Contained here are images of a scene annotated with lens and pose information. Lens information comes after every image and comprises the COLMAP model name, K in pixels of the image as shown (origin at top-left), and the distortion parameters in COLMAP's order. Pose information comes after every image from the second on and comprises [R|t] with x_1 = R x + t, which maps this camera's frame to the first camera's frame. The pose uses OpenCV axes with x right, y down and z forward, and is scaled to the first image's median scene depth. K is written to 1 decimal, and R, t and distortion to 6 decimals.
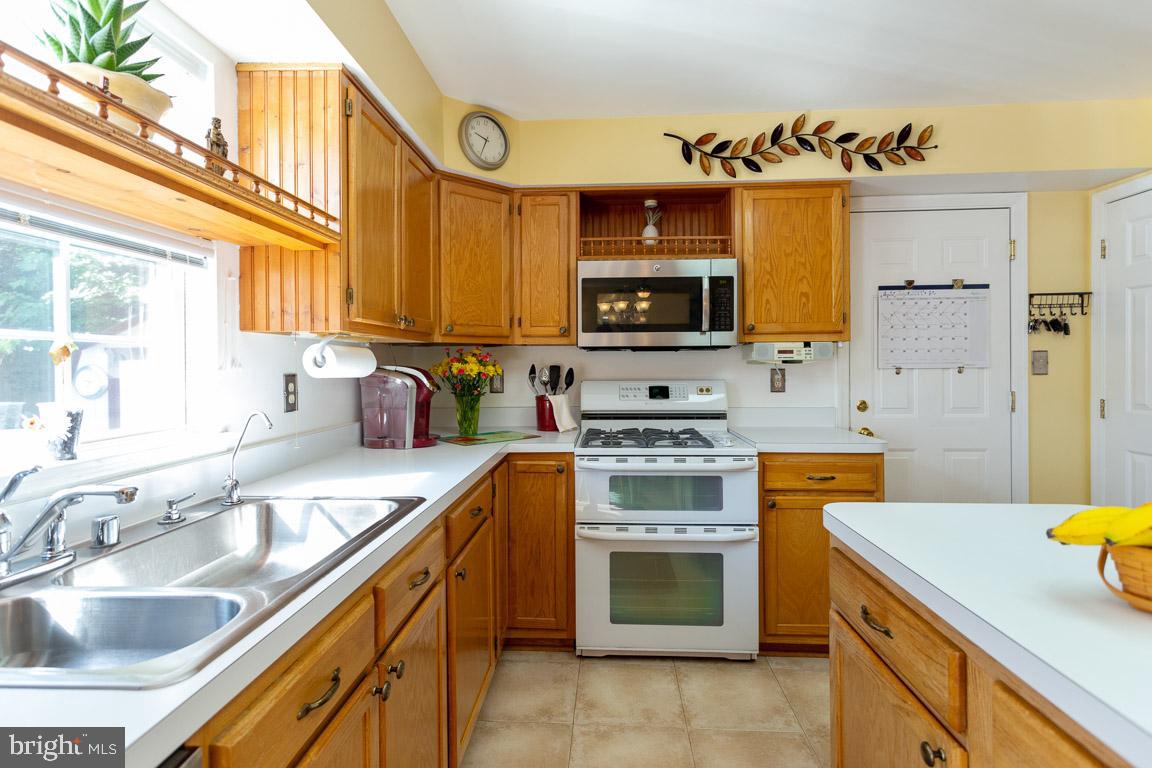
lens RADIAL K [[556.0, 0, 582.2], [0, 556.0, 364.3], [0, 0, 1]] dist [0.003992, 0.002758]
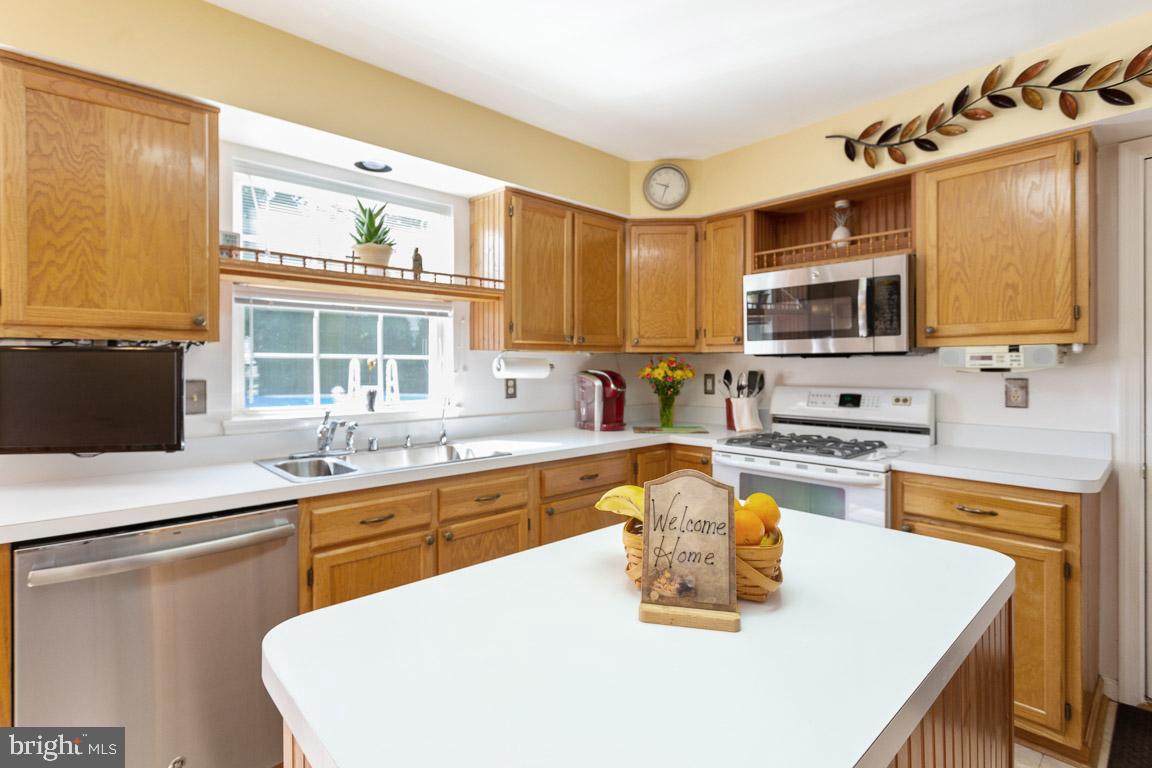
lens RADIAL K [[556.0, 0, 584.9], [0, 556.0, 363.4], [0, 0, 1]] dist [0.003992, 0.002758]
pose [[0.718877, 0.002058, -0.695134, 0.527477], [-0.004432, 0.999989, -0.001622, -0.010219], [0.695123, 0.004247, 0.718879, -0.003623]]
